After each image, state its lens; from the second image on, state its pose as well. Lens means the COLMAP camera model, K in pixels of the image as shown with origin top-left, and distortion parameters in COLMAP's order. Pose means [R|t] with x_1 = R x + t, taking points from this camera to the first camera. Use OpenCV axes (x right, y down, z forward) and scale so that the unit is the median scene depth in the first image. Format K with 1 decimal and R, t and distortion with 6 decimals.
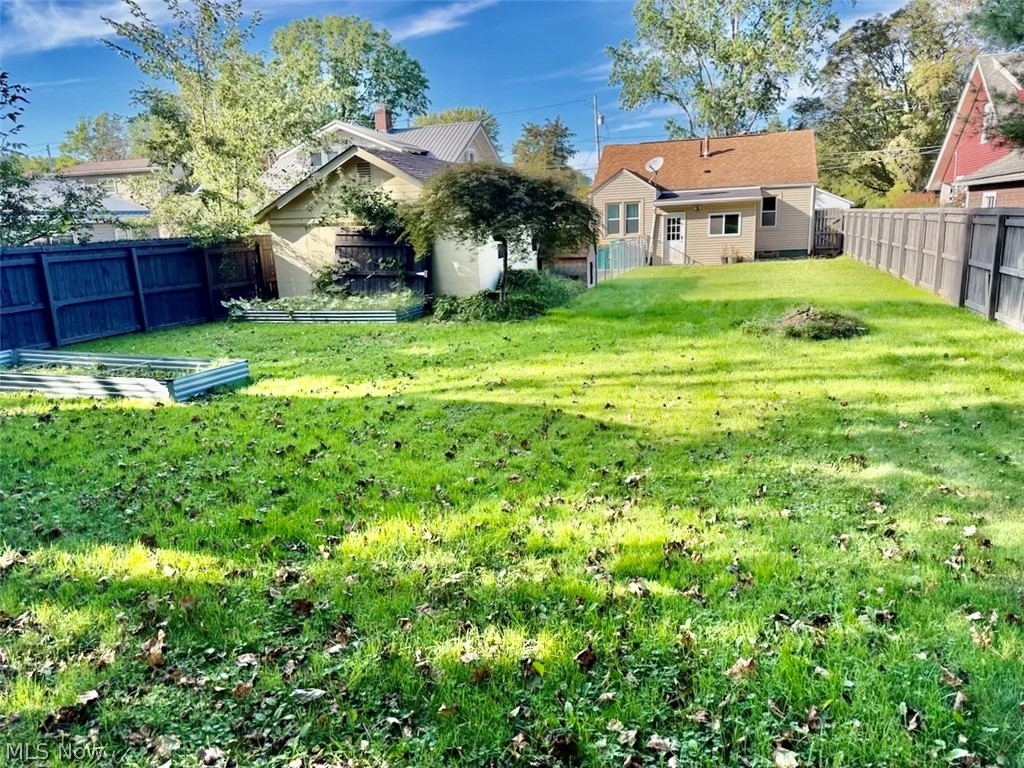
lens RADIAL K [[709.4, 0, 511.5], [0, 709.4, 392.5], [0, 0, 1]] dist [0.049397, -0.060397]
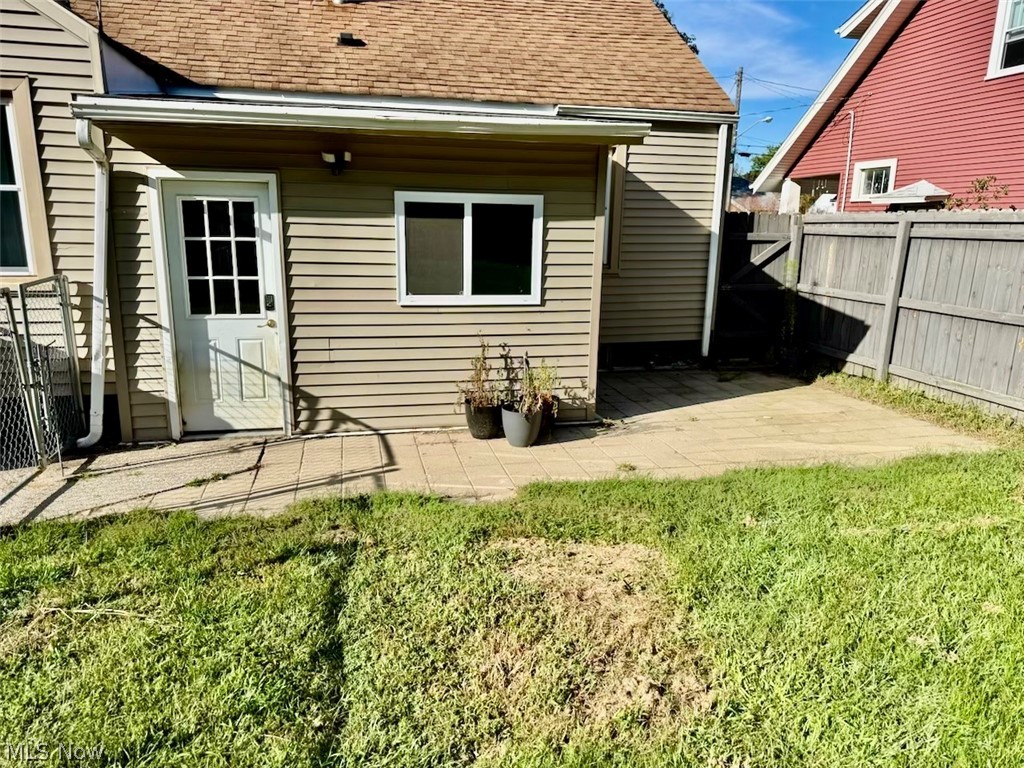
lens RADIAL K [[709.4, 0, 506.8], [0, 709.4, 386.3], [0, 0, 1]] dist [0.049397, -0.060397]
pose [[0.863859, -0.057472, 0.500444, 0.195361], [0.065446, 0.997855, 0.001623, -0.189809], [-0.499463, 0.031350, 0.865768, 0.793852]]
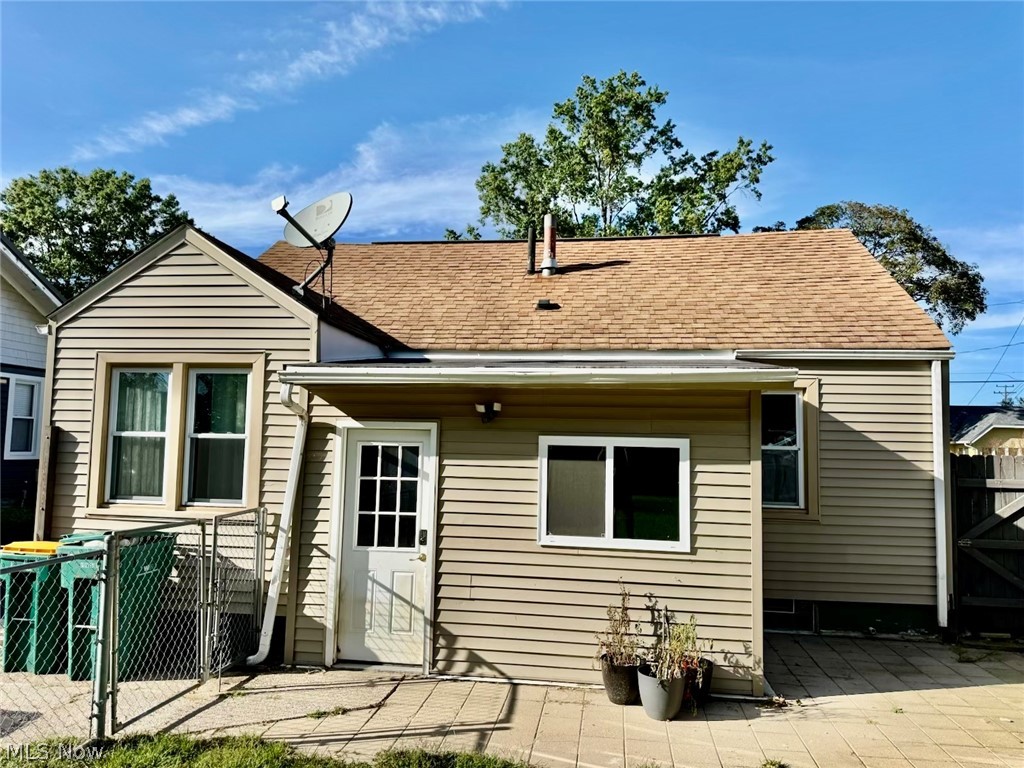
lens RADIAL K [[709.4, 0, 510.2], [0, 709.4, 382.2], [0, 0, 1]] dist [0.049397, -0.060397]
pose [[0.984798, 0.077972, 0.155222, 0.228273], [-0.023309, 0.944830, -0.326732, -0.192199], [-0.172134, 0.318146, 0.932284, 0.781118]]
